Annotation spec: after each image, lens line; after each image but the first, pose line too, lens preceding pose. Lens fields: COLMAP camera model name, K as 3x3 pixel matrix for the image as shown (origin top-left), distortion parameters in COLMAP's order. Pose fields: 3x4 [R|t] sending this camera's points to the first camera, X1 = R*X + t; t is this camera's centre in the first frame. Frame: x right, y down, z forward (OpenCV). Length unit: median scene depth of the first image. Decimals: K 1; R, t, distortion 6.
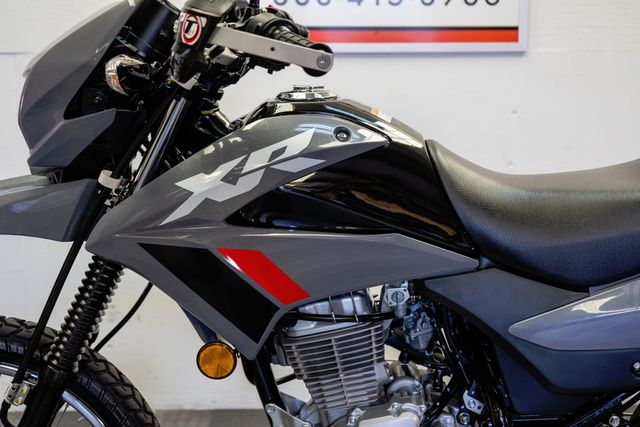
lens RADIAL K [[872.5, 0, 322.6], [0, 872.5, 217.2], [0, 0, 1]] dist [0.028269, 0.000000]
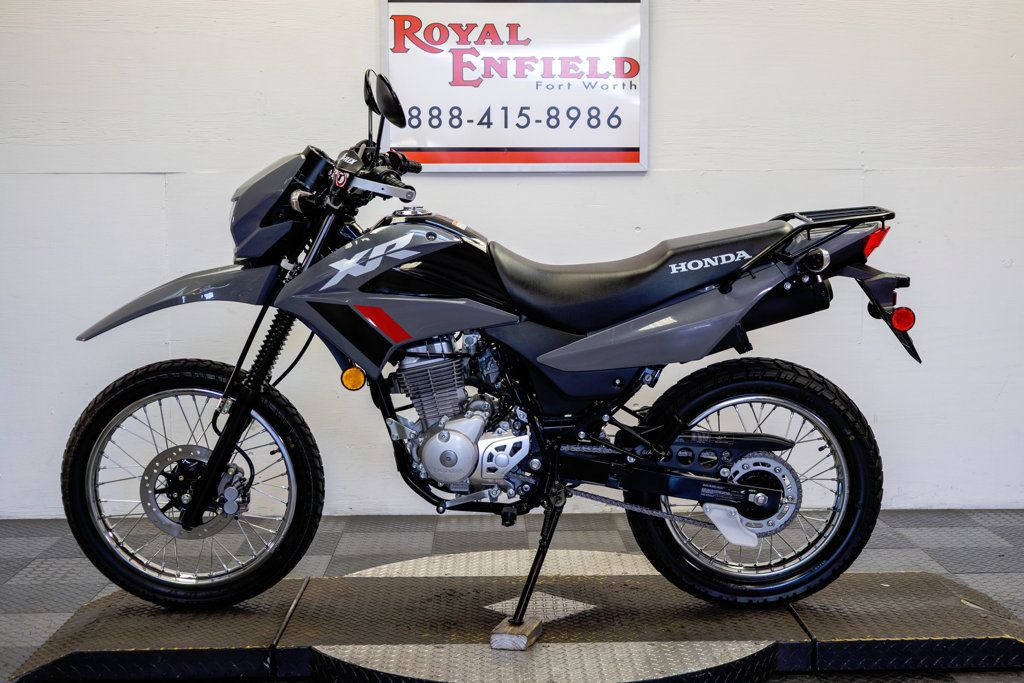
lens RADIAL K [[1396.1, 0, 522.3], [0, 1396.1, 358.0], [0, 0, 1]] dist [0.028269, 0.000000]
pose [[0.999999, -0.000700, -0.000940, 0.180554], [0.000667, 0.999414, -0.034223, 0.204667], [0.000964, 0.034222, 0.999414, -1.478443]]
